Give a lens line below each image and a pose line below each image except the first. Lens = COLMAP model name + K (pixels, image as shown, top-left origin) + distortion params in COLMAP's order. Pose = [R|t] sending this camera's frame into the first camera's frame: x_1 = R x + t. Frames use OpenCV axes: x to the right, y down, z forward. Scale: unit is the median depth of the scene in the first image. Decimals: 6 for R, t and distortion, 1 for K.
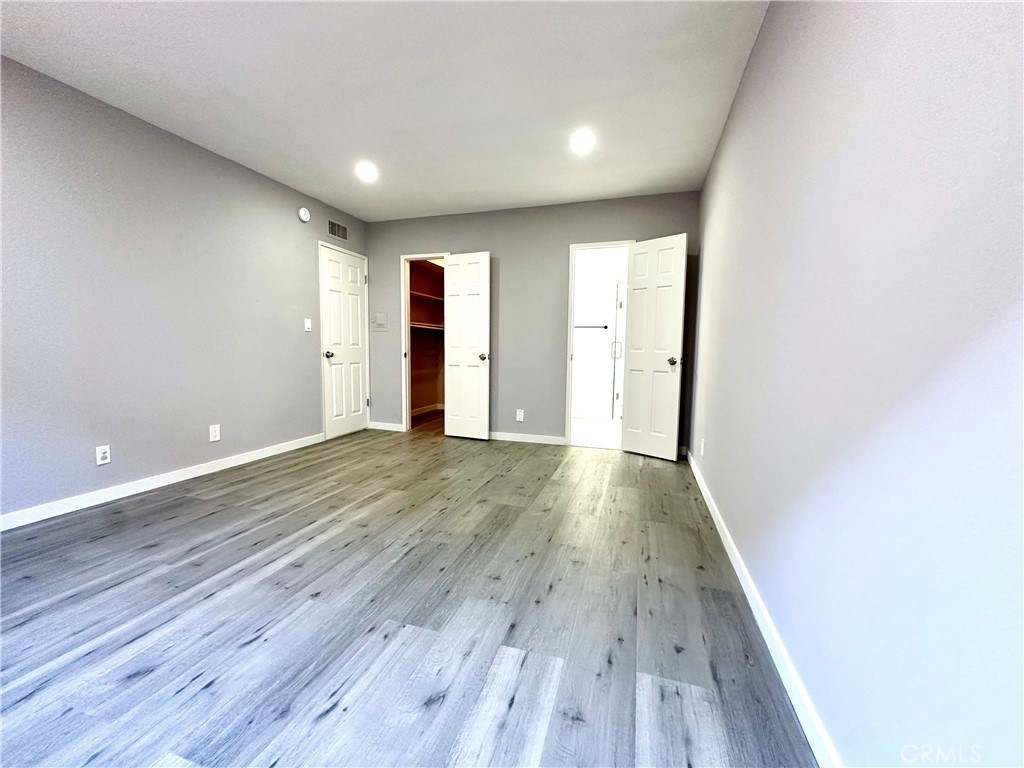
lens RADIAL K [[409.4, 0, 512.0], [0, 409.4, 384.0], [0, 0, 1]] dist [-0.001383, 0.000135]
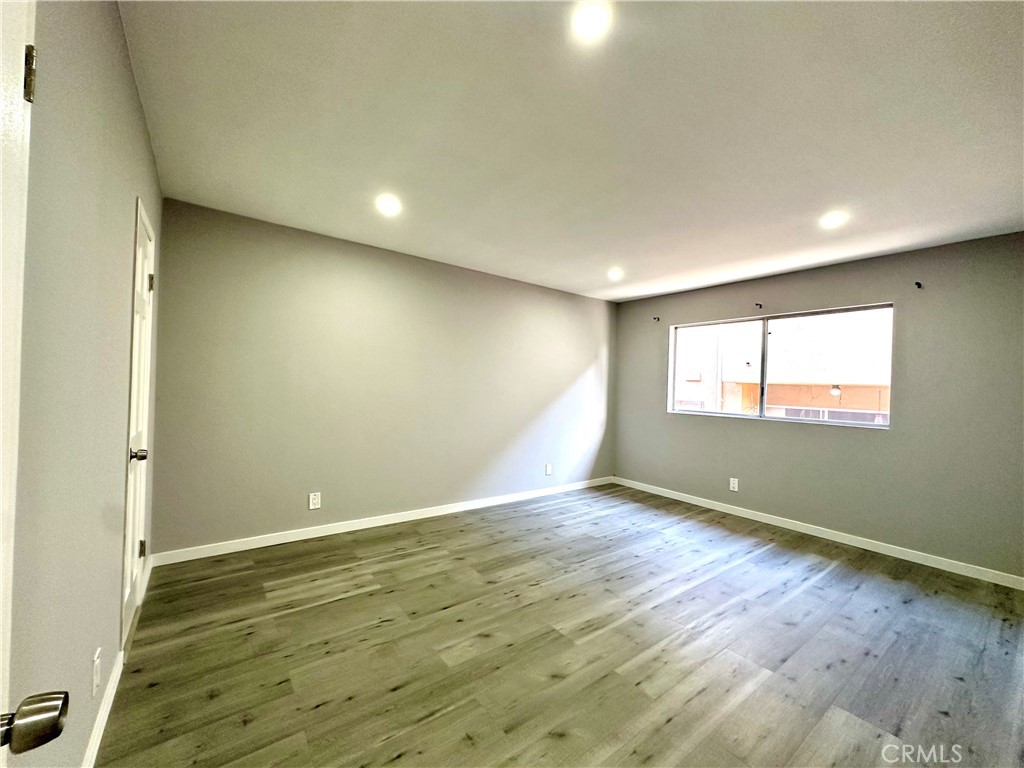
lens RADIAL K [[409.8, 0, 512.0], [0, 409.8, 384.0], [0, 0, 1]] dist [-0.002519, -0.000347]
pose [[-0.808459, -0.038879, 0.587267, -0.897274], [0.006765, 0.997136, 0.075327, -0.354387], [-0.588514, 0.064871, -0.805880, 2.308983]]
